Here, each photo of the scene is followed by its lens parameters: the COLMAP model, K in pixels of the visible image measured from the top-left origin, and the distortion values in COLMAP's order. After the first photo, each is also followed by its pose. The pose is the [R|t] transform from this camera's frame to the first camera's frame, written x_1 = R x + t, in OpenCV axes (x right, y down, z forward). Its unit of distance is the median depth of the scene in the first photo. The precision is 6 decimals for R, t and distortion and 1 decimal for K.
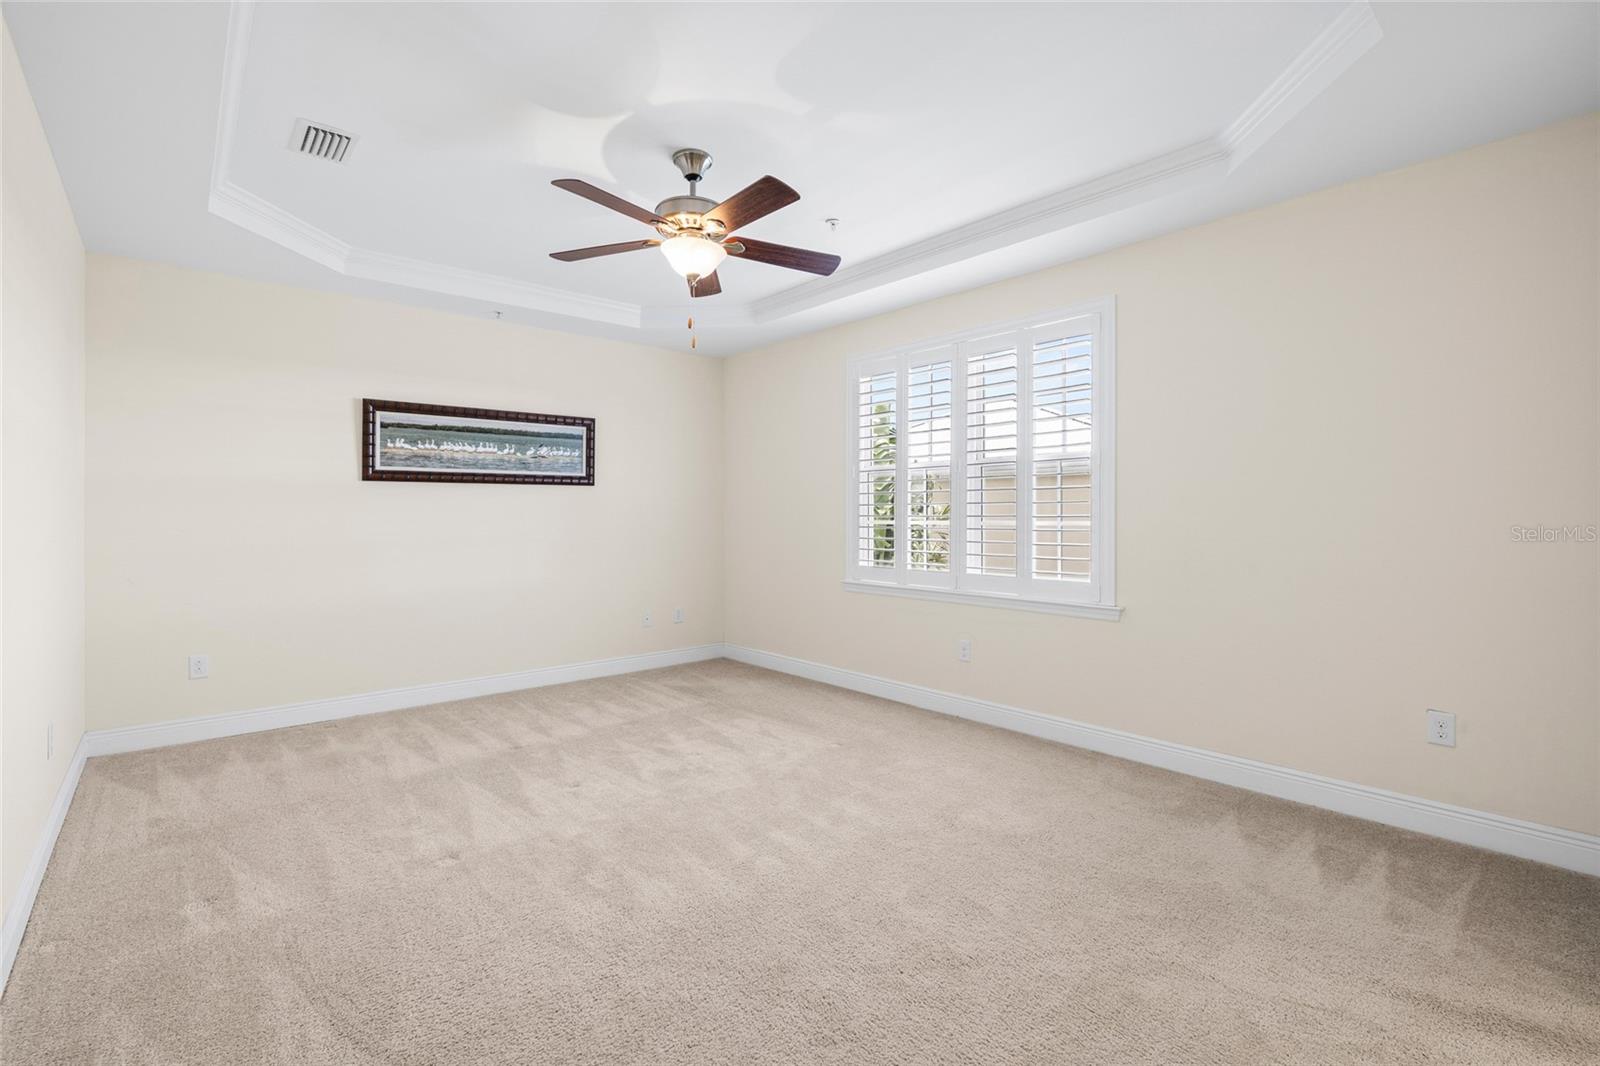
lens RADIAL K [[719.4, 0, 797.1], [0, 719.4, 519.1], [0, 0, 1]] dist [-0.000348, -0.000166]
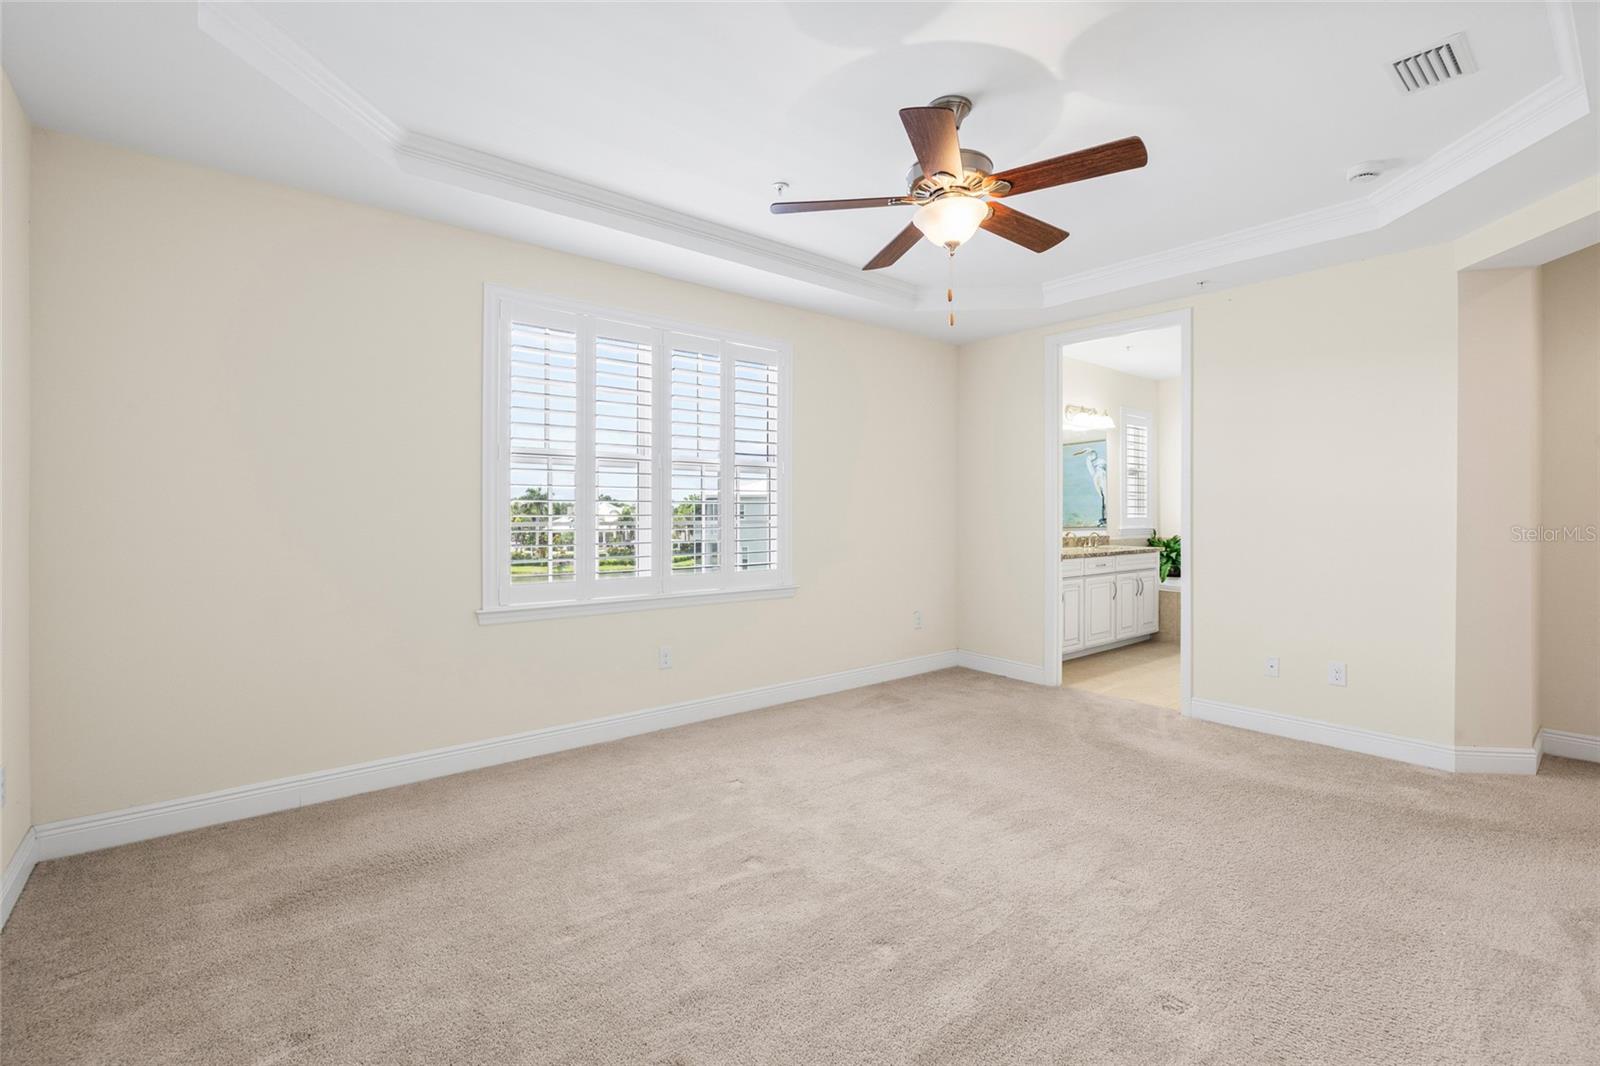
lens RADIAL K [[719.4, 0, 797.1], [0, 719.4, 519.1], [0, 0, 1]] dist [-0.000348, -0.000166]
pose [[0.030246, -0.006568, 0.999521, -1.121559], [0.002368, 0.999976, 0.006499, -0.007067], [-0.999540, 0.002170, 0.030261, 1.265066]]
